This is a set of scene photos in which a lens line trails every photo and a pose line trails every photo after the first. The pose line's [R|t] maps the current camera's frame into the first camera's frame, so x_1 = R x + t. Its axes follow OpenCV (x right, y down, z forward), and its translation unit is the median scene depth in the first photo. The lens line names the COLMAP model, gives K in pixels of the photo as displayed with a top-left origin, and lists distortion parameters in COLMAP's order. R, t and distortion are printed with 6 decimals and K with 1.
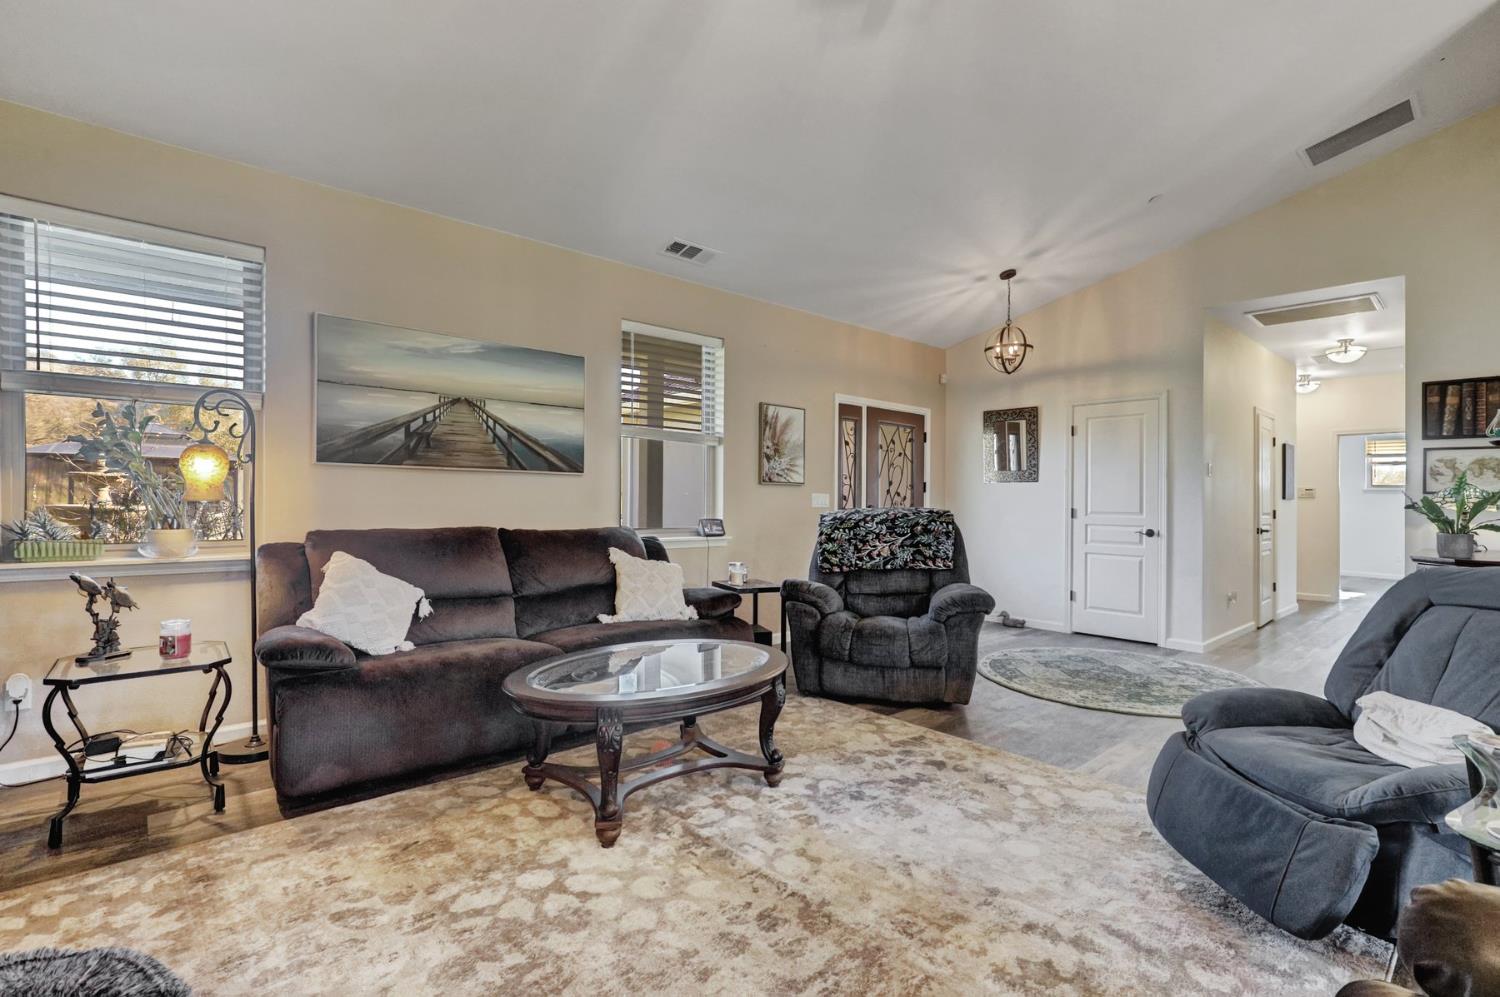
lens RADIAL K [[699.0, 0, 756.4], [0, 699.0, 493.8], [0, 0, 1]] dist [-0.021988, 0.007653]
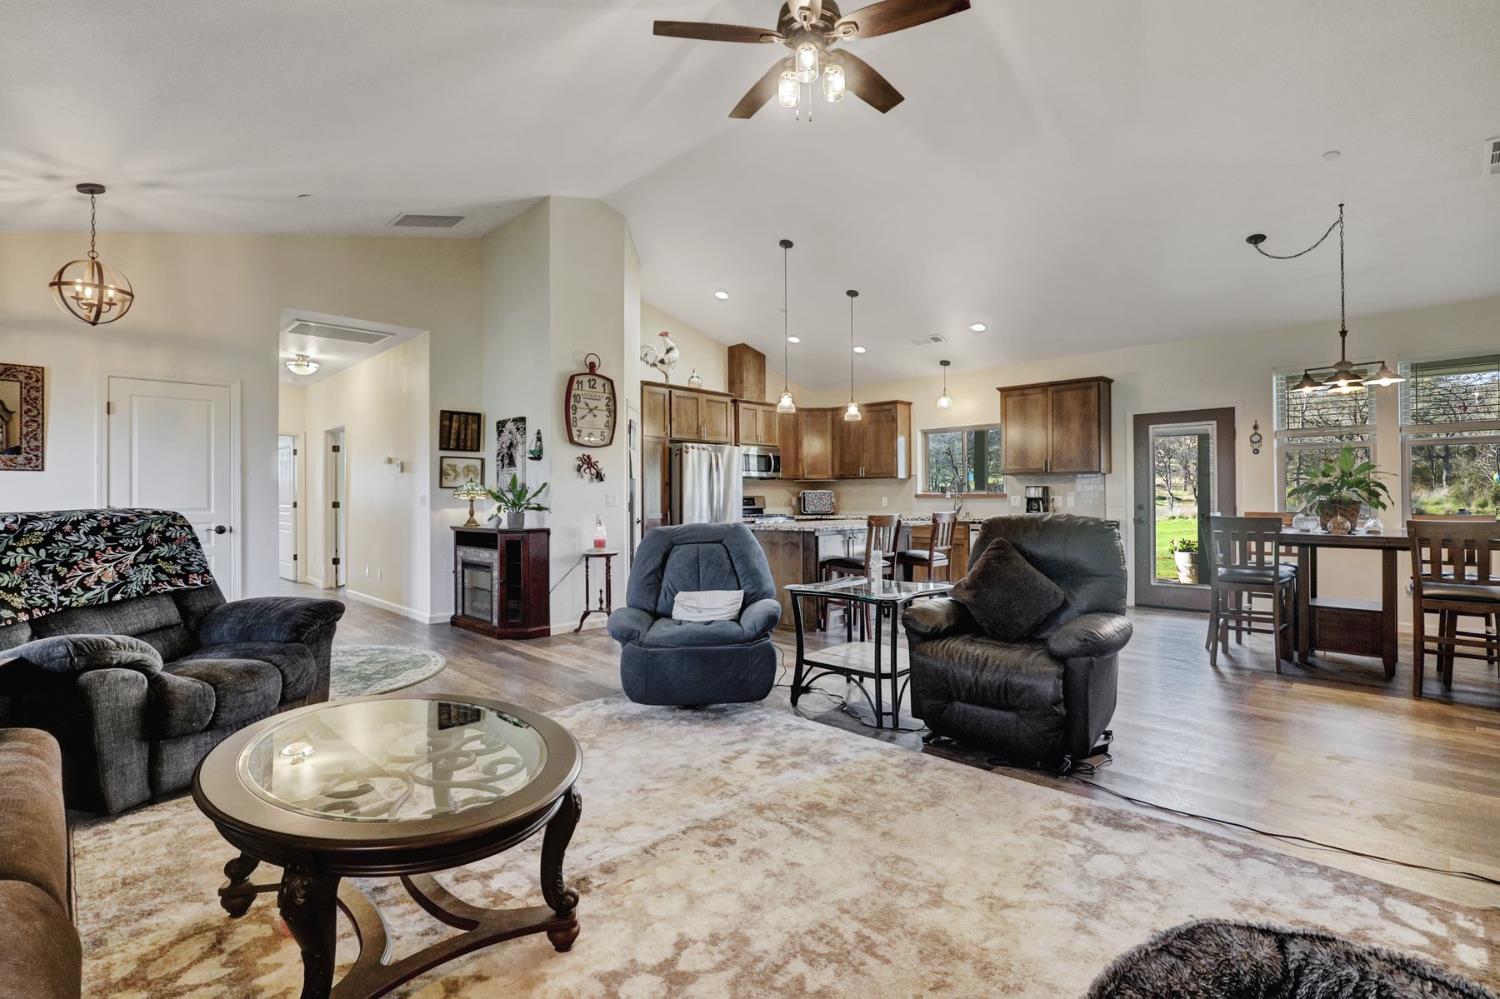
lens RADIAL K [[699.0, 0, 756.4], [0, 699.0, 494.8], [0, 0, 1]] dist [-0.021988, 0.007653]
pose [[-0.052695, -0.009574, 0.998565, -0.565755], [-0.002788, 0.999952, 0.009440, -0.001984], [-0.998607, -0.002287, -0.052720, 0.475854]]
